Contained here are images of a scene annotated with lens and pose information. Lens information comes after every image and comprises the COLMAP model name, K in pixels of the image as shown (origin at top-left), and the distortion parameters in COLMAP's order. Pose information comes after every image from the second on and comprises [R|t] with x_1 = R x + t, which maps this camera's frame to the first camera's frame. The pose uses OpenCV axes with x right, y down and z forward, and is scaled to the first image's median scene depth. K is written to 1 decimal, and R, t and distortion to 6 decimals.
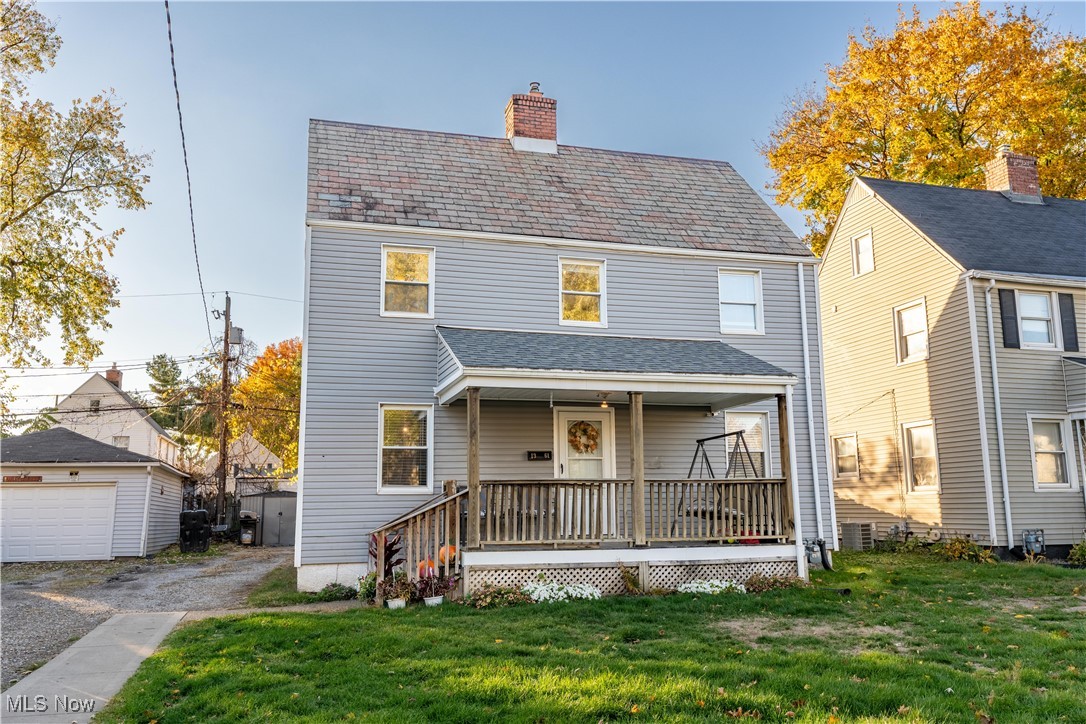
lens RADIAL K [[884.0, 0, 543.0], [0, 884.0, 362.0], [0, 0, 1]] dist [-0.006313, -0.011874]
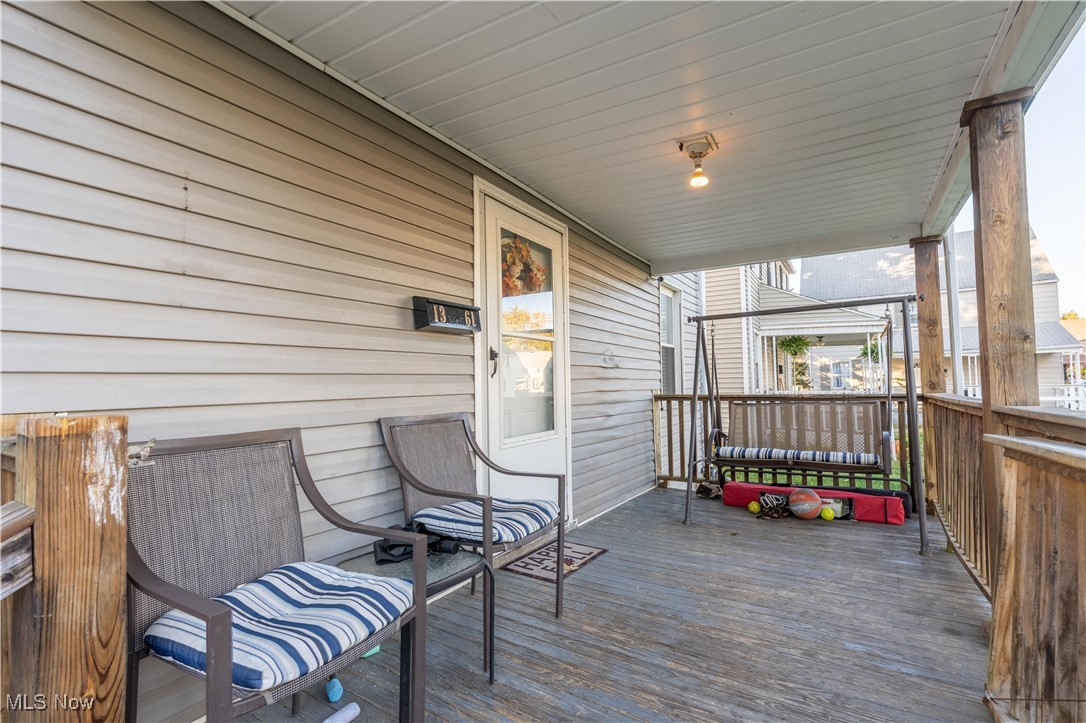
lens RADIAL K [[511.5, 0, 543.0], [0, 511.5, 361.5], [0, 0, 1]] dist [-0.000167, 0.000076]
pose [[0.737417, 0.035823, 0.674487, -0.094584], [-0.108989, 0.991817, 0.066481, 0.102431], [-0.666586, -0.122536, 0.735287, 0.816562]]
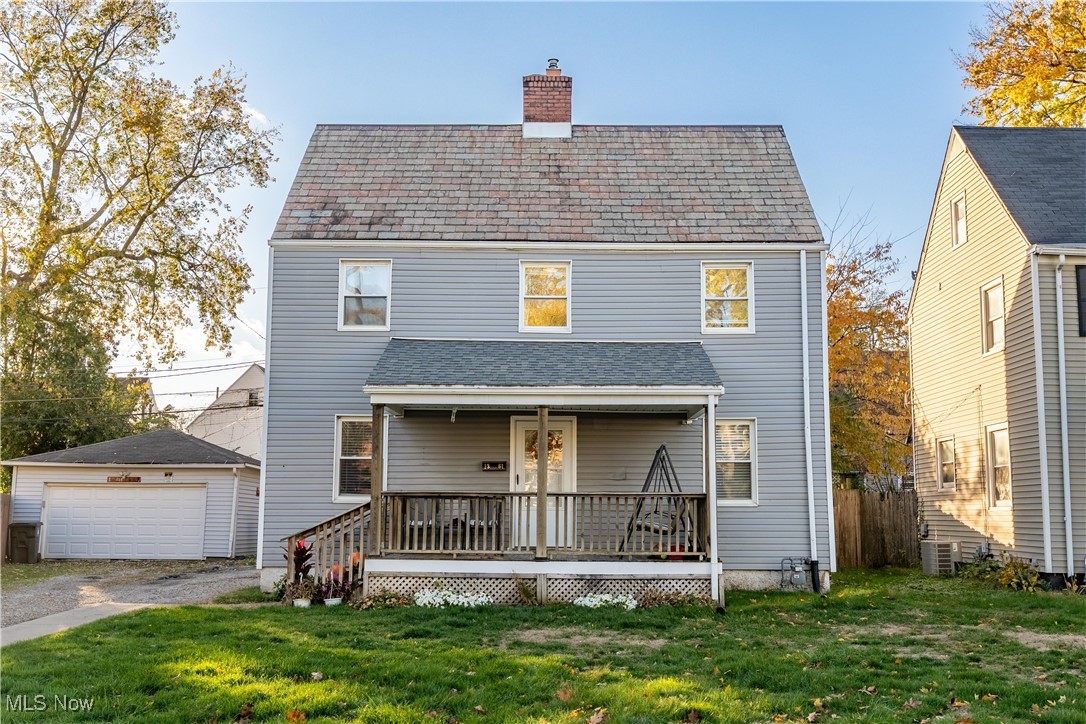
lens RADIAL K [[1138.1, 0, 543.0], [0, 1138.1, 362.0], [0, 0, 1]] dist [-0.012535, 0.000955]
pose [[0.959656, -0.019457, -0.280502, 0.394811], [0.028850, 0.999151, 0.029395, -0.044899], [0.279692, -0.036302, 0.959403, -0.197192]]
